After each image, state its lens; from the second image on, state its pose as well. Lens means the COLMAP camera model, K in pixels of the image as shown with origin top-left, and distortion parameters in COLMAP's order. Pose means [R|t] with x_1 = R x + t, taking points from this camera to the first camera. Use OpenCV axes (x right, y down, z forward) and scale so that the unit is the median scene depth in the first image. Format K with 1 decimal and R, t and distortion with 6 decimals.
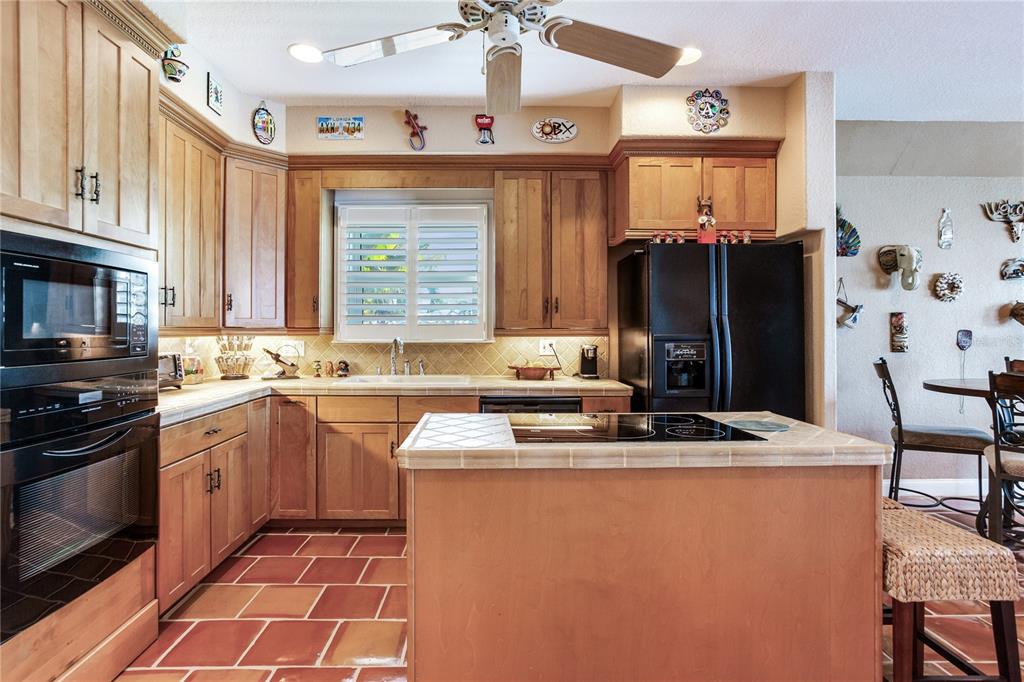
lens RADIAL K [[520.7, 0, 500.9], [0, 520.7, 325.9], [0, 0, 1]] dist [-0.024756, 0.000147]
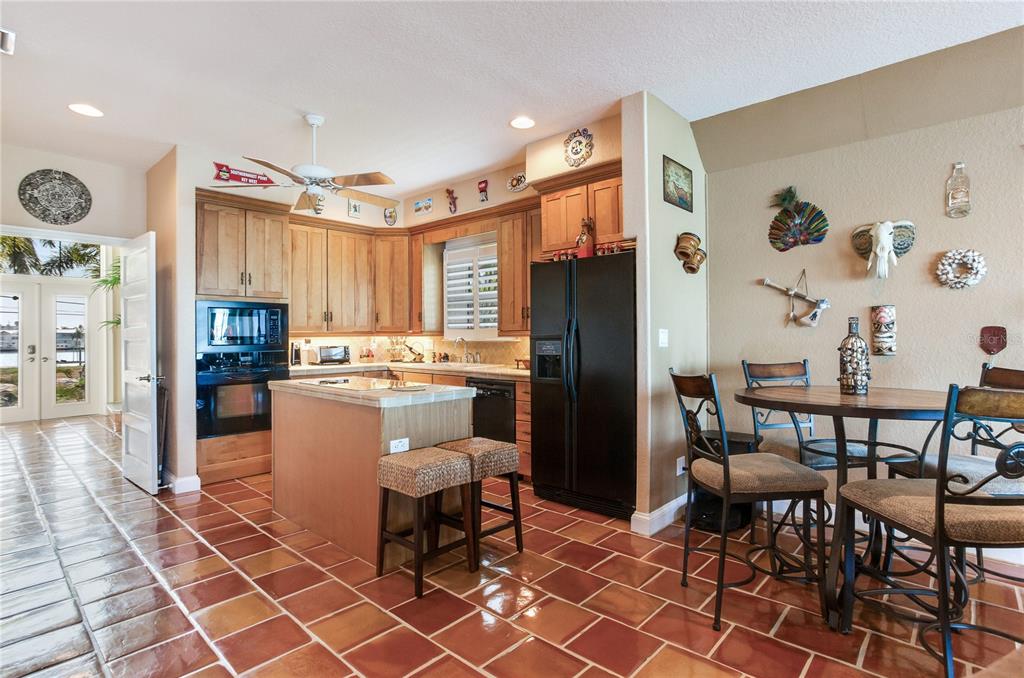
lens RADIAL K [[559.2, 0, 540.7], [0, 559.2, 323.6], [0, 0, 1]] dist [-0.002533, -0.000452]
pose [[0.714824, -0.017698, -0.699081, 1.148674], [0.009622, 0.999834, -0.015473, 0.010289], [0.699239, 0.004334, 0.714875, 0.012329]]
